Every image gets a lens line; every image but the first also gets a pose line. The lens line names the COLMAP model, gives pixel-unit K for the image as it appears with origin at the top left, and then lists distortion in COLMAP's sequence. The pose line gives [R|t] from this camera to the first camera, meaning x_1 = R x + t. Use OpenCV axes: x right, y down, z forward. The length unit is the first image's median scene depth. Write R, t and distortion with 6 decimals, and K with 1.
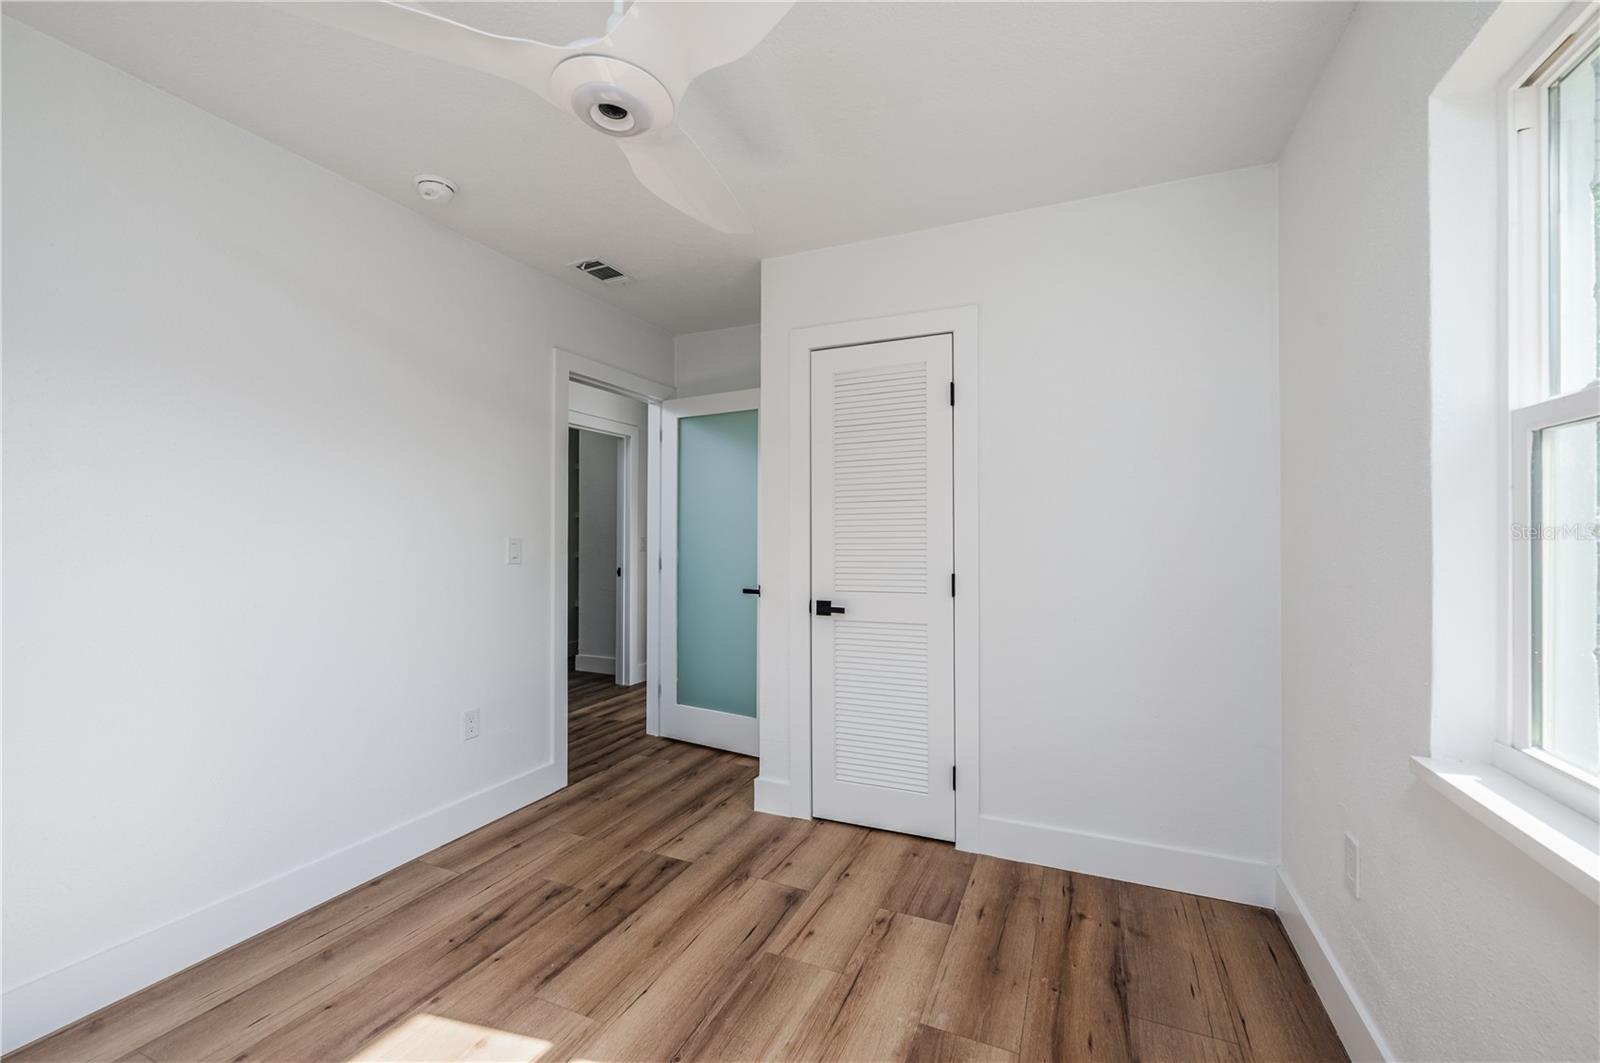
lens RADIAL K [[650.4, 0, 800.0], [0, 650.4, 531.5], [0, 0, 1]] dist [0.000480, 0.000016]
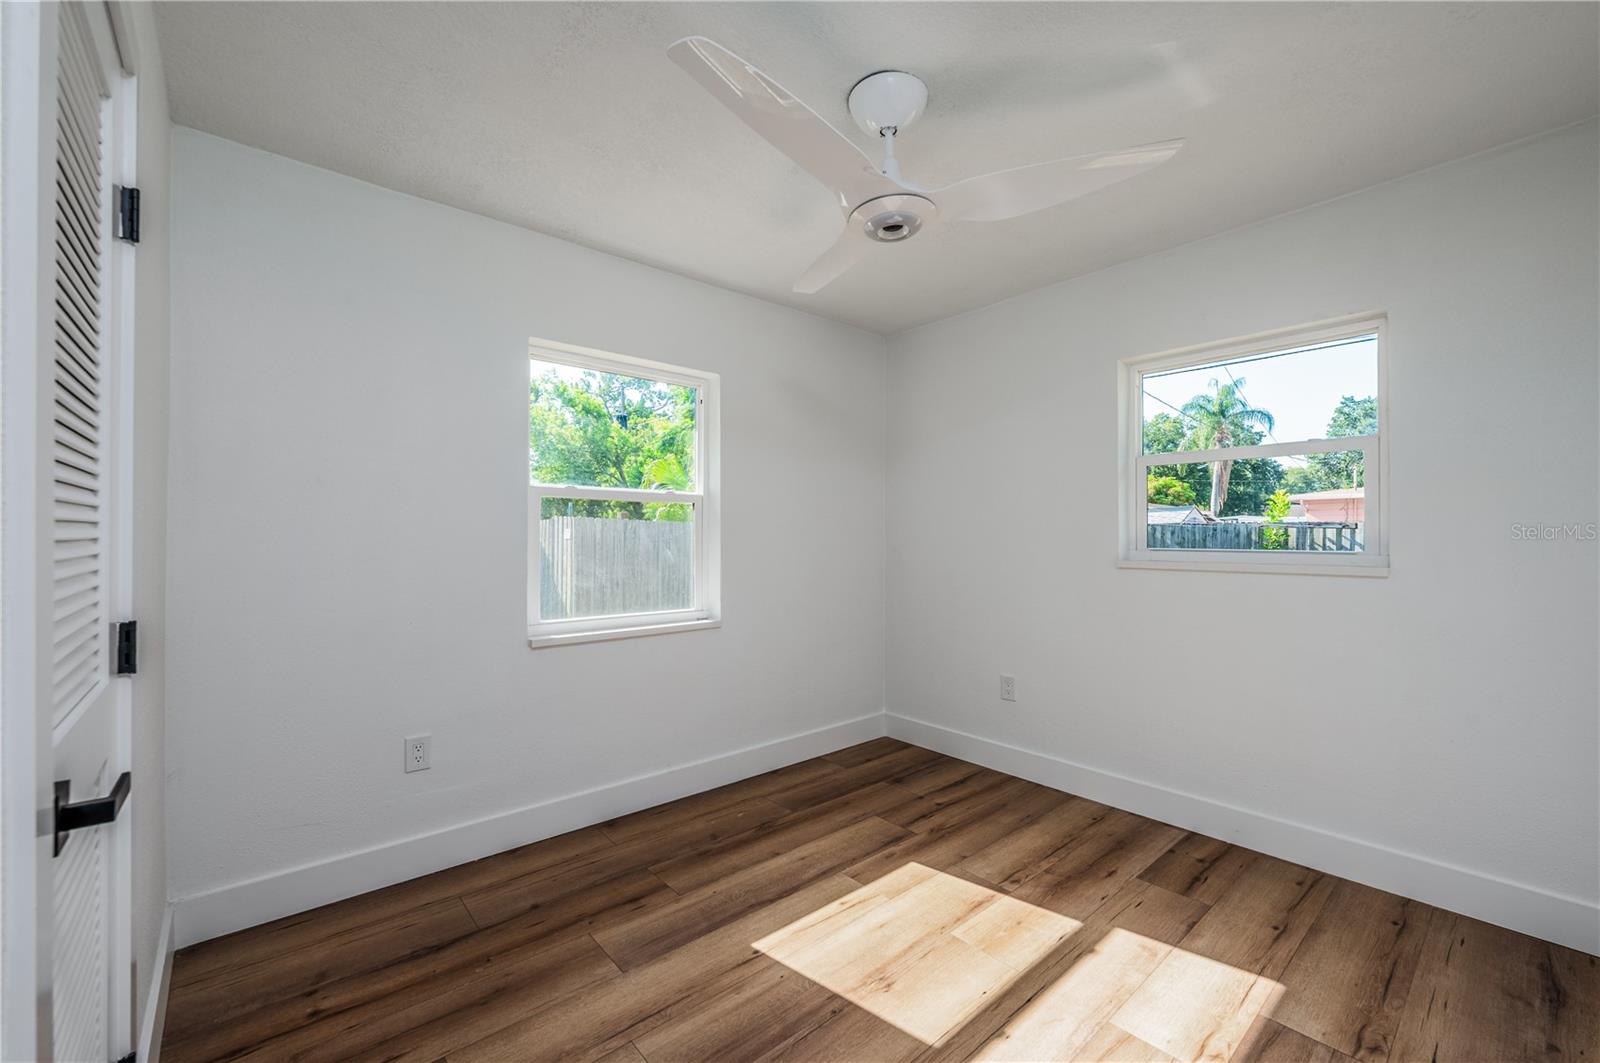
lens RADIAL K [[650.4, 0, 800.0], [0, 650.4, 531.5], [0, 0, 1]] dist [0.000480, 0.000016]
pose [[-0.902712, 0.001647, 0.430241, -0.549296], [-0.003521, 0.999931, -0.011216, 0.014215], [-0.430230, -0.011640, -0.902644, 1.822949]]
